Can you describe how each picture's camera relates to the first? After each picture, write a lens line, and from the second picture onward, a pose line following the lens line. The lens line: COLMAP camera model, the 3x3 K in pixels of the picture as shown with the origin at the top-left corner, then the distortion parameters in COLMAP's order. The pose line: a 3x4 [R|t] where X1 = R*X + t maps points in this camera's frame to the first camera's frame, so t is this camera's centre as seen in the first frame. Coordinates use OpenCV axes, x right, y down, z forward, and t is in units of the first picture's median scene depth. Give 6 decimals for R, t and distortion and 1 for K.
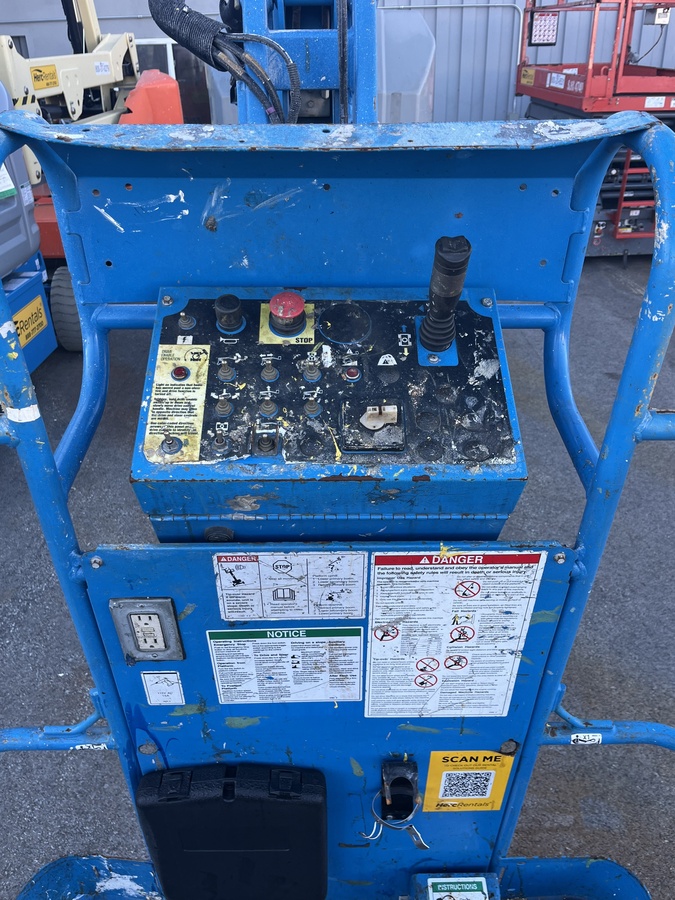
lens RADIAL K [[719.3, 0, 339.8], [0, 719.3, 453.4], [0, 0, 1]] dist [0.067407, -0.111292]
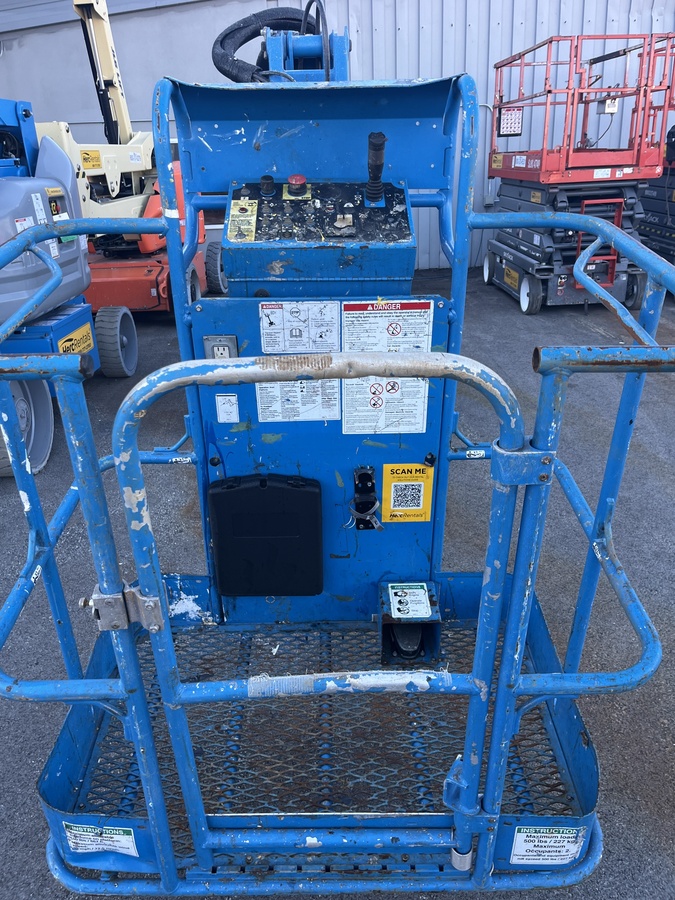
lens RADIAL K [[719.3, 0, 332.4], [0, 719.3, 456.2], [0, 0, 1]] dist [0.067407, -0.111292]
pose [[0.999842, -0.011517, -0.013505, 0.032735], [0.009767, 0.992341, -0.123146, 0.633084], [0.014820, 0.122995, 0.992297, -0.691599]]
